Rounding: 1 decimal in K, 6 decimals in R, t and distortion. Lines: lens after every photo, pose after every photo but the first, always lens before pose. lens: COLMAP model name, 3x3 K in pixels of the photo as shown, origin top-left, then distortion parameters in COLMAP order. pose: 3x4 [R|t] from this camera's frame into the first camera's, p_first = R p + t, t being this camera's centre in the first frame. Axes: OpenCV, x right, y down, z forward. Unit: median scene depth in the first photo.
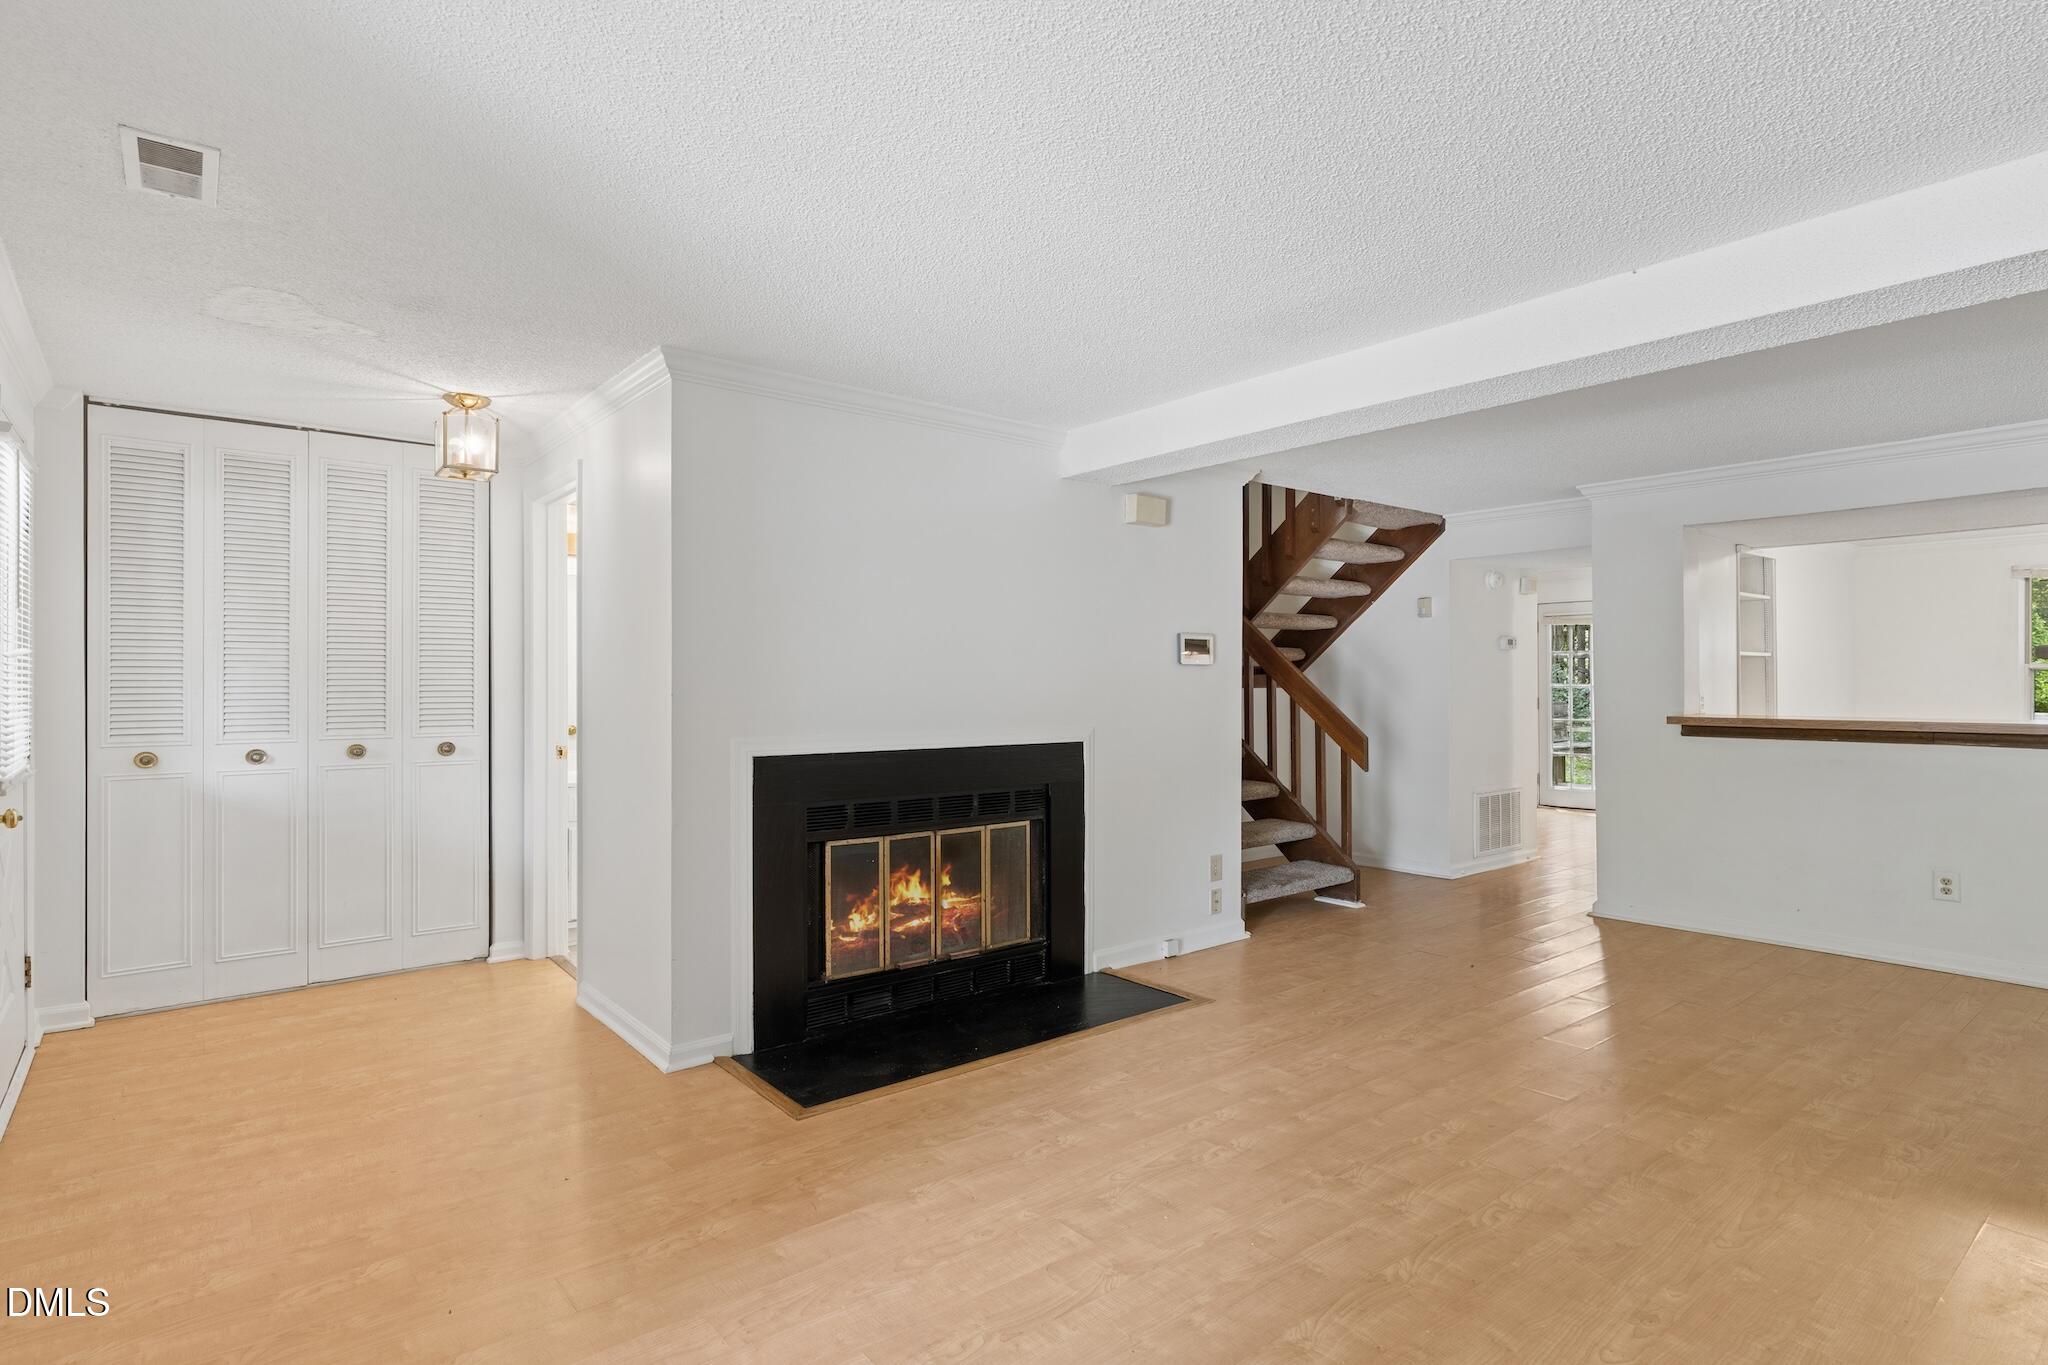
lens RADIAL K [[1064.4, 0, 990.8], [0, 1064.4, 668.8], [0, 0, 1]] dist [0.000297, 0.000694]
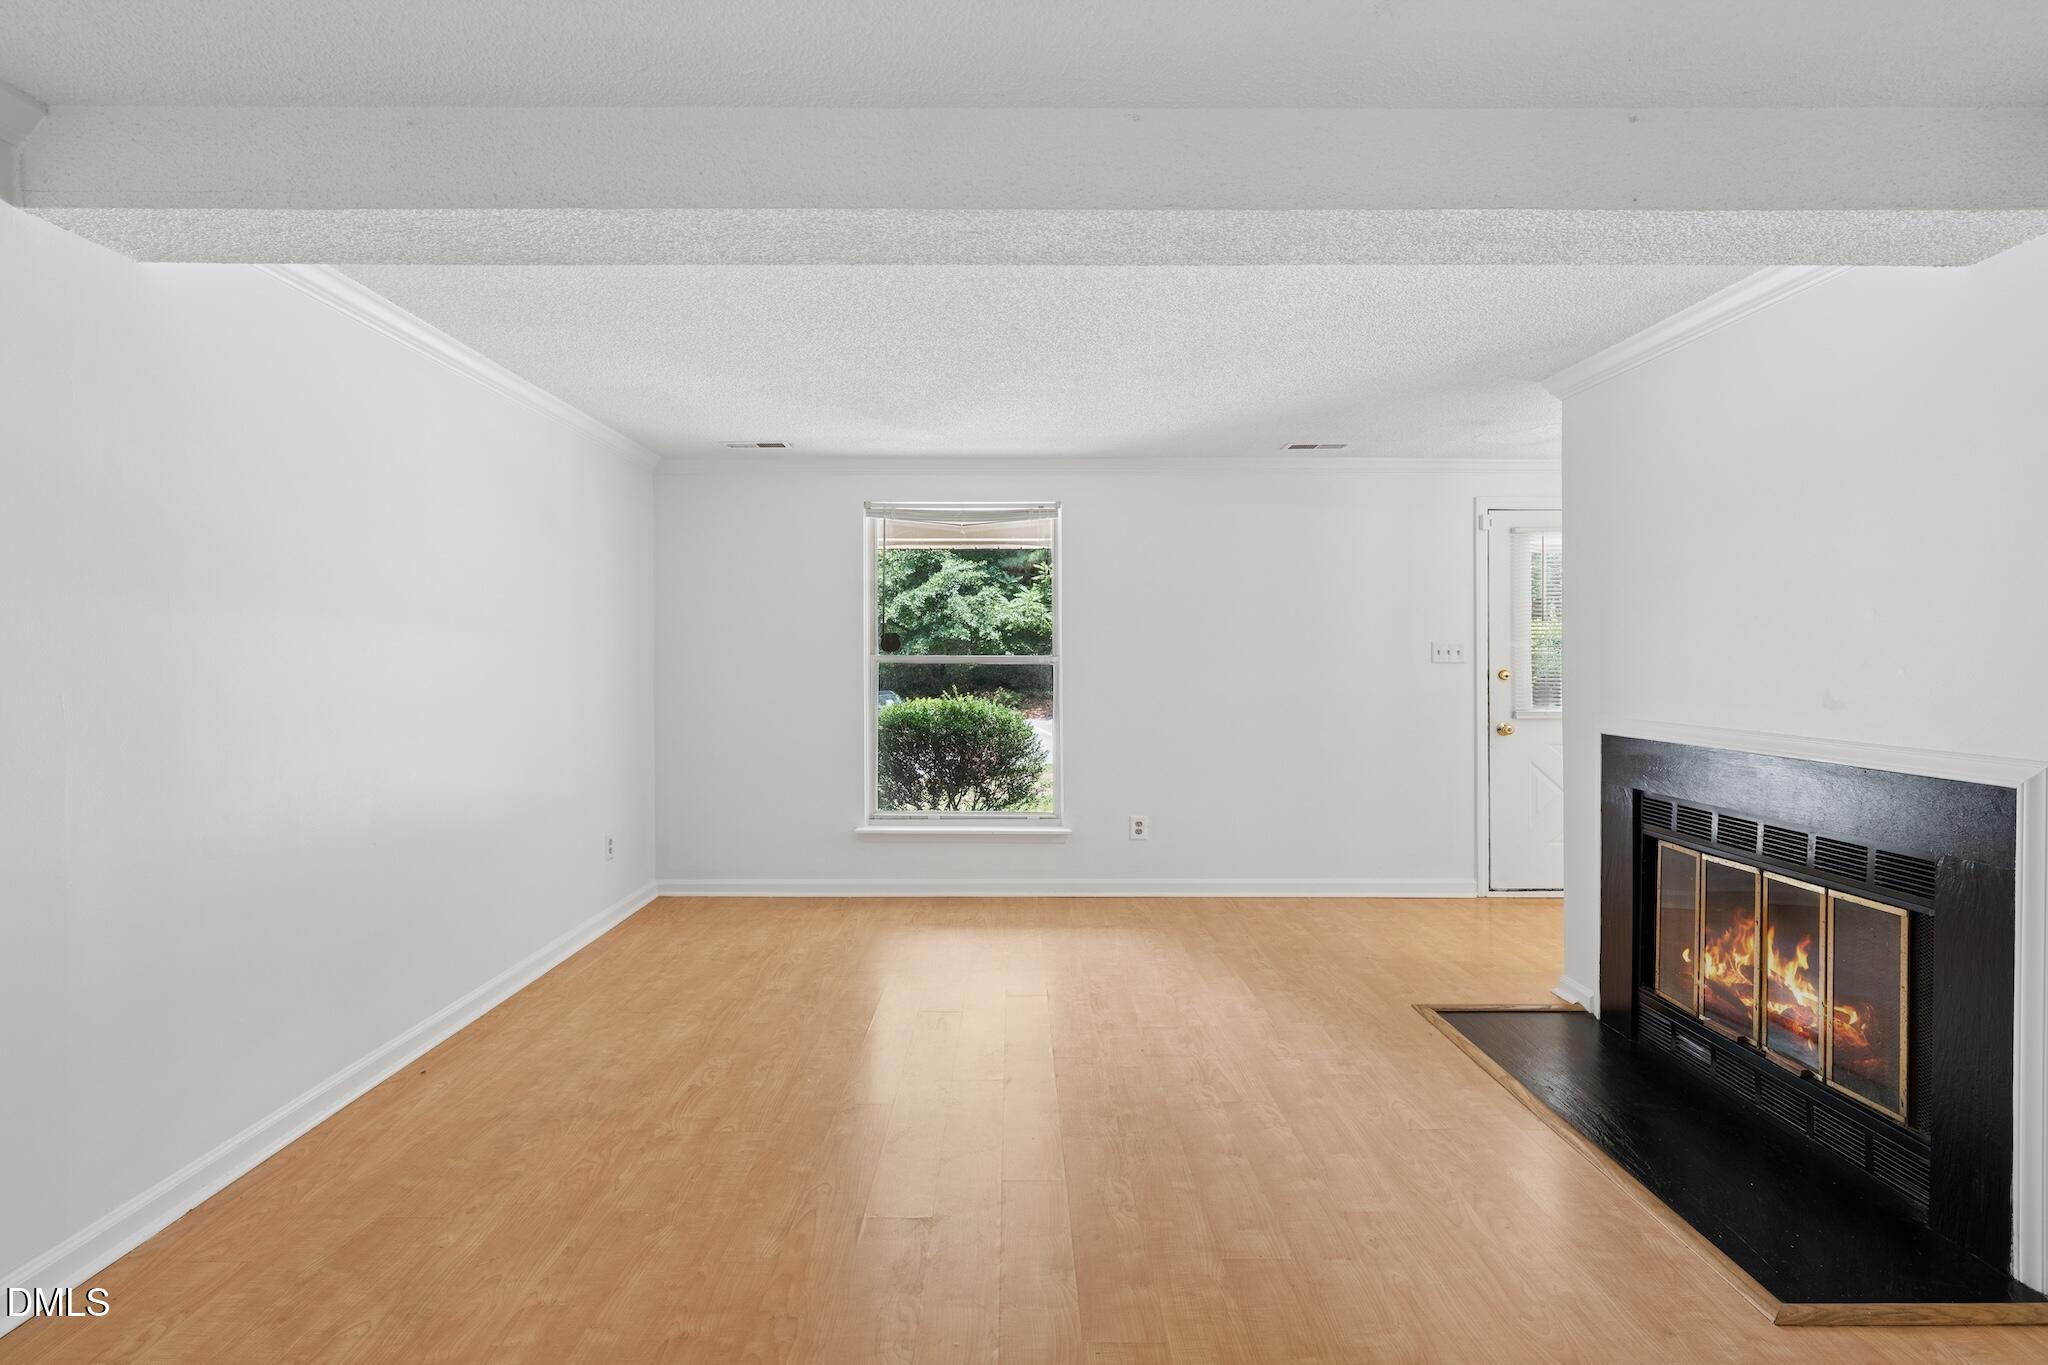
lens RADIAL K [[975.7, 0, 1017.5], [0, 975.7, 673.6], [0, 0, 1]] dist [-0.000531, 0.000110]
pose [[-0.604983, 0.008831, -0.796190, 0.720032], [0.005083, 0.999961, 0.007228, 0.013036], [0.796223, 0.000326, -0.605004, 0.935929]]
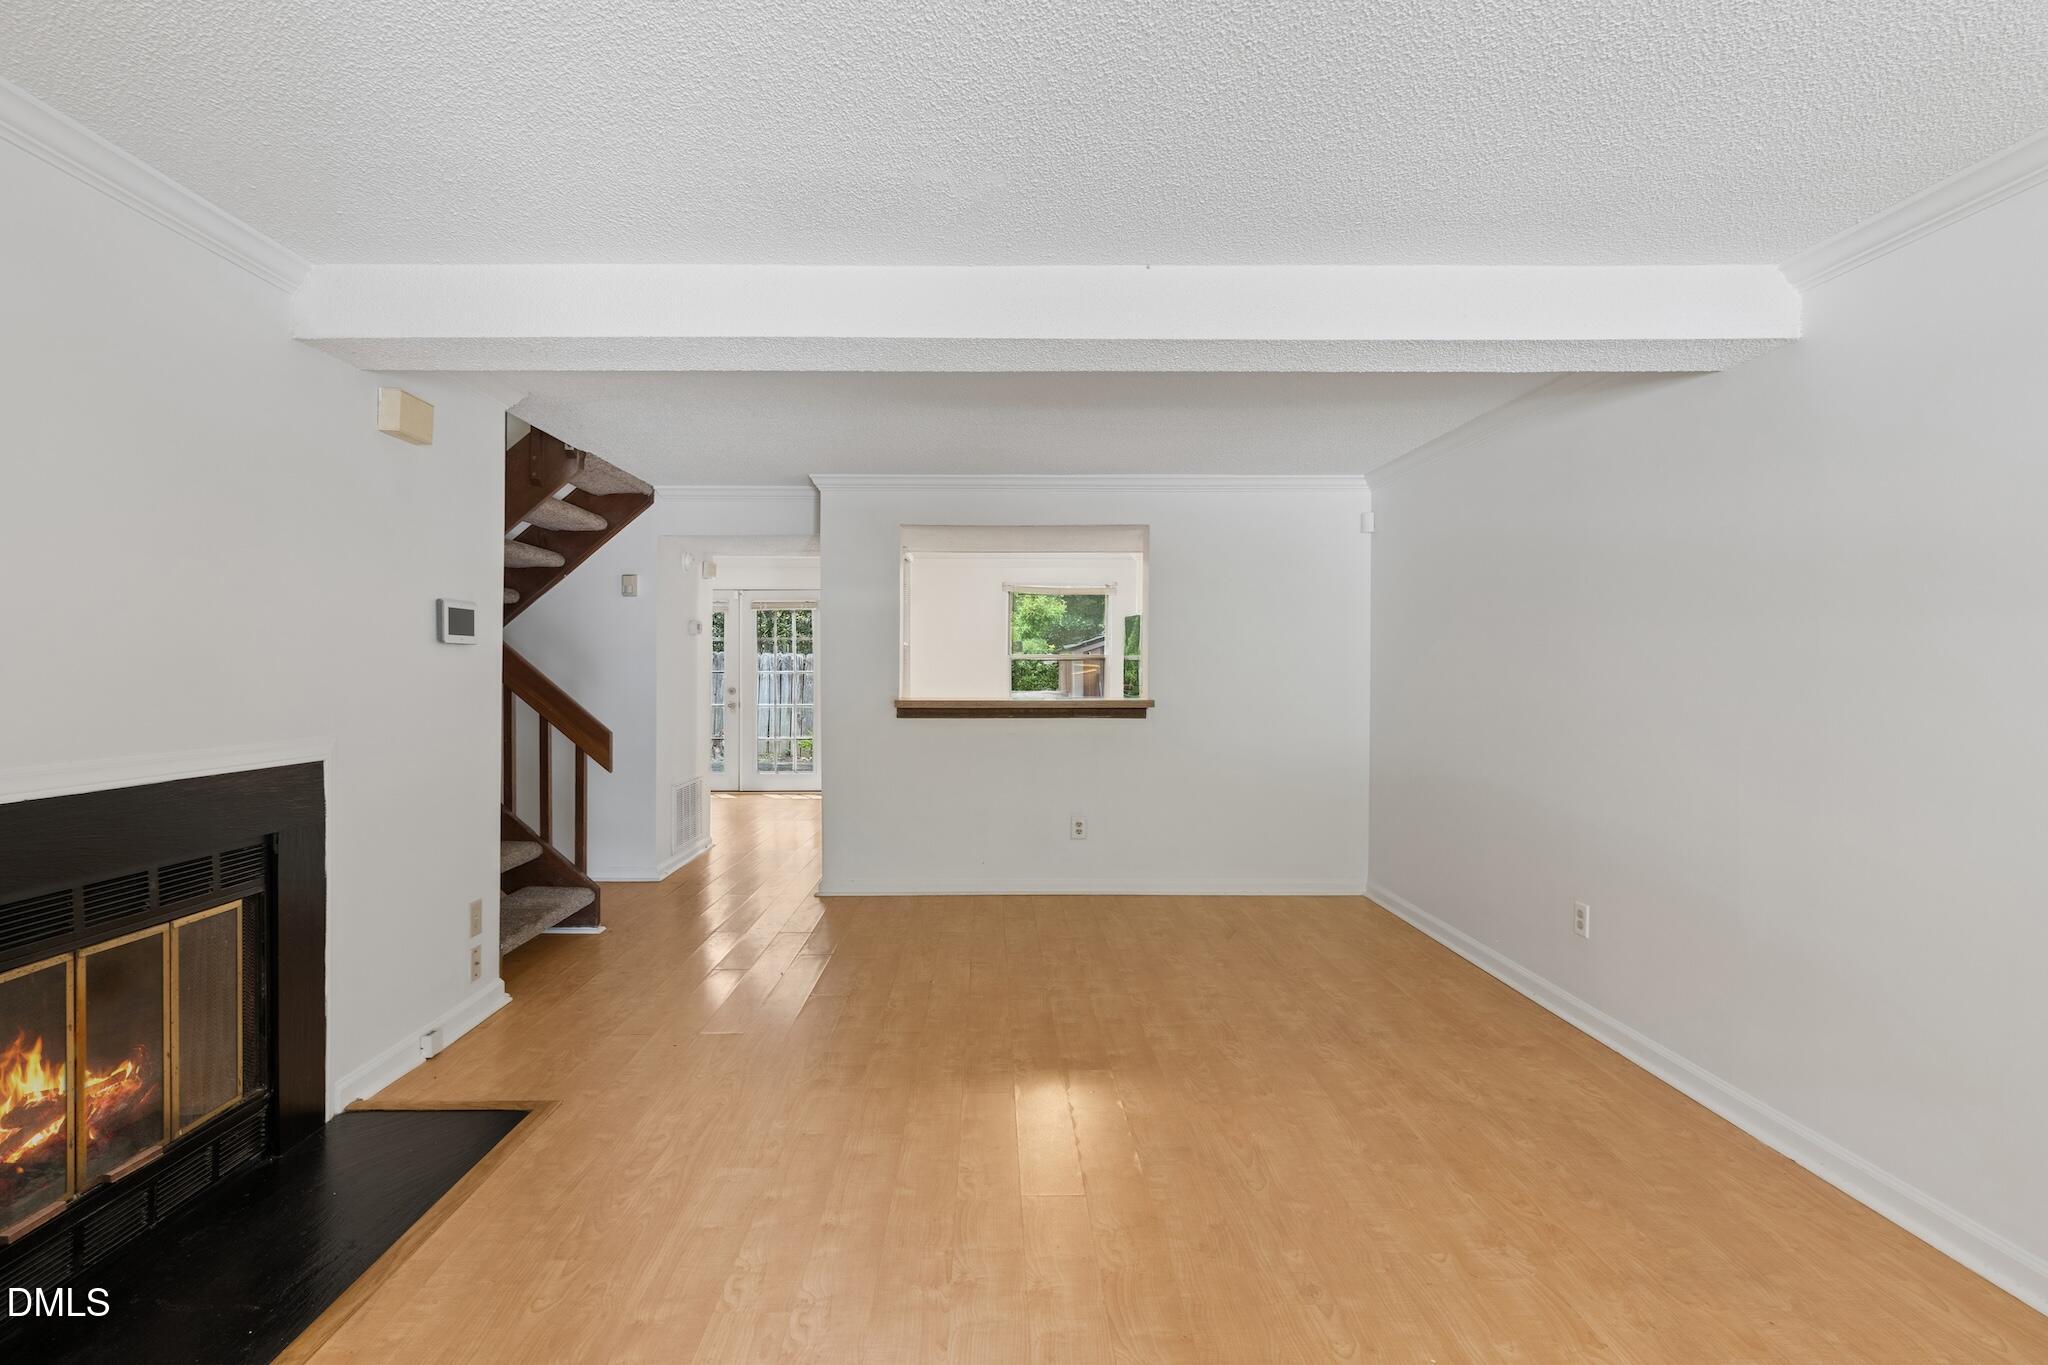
lens RADIAL K [[1064.4, 0, 990.8], [0, 1064.4, 668.8], [0, 0, 1]] dist [0.000297, 0.000694]
pose [[0.605369, 0.000826, 0.795944, -0.184377], [-0.011848, 0.999898, 0.007973, 0.003500], [-0.795856, -0.014257, 0.605318, 0.304835]]
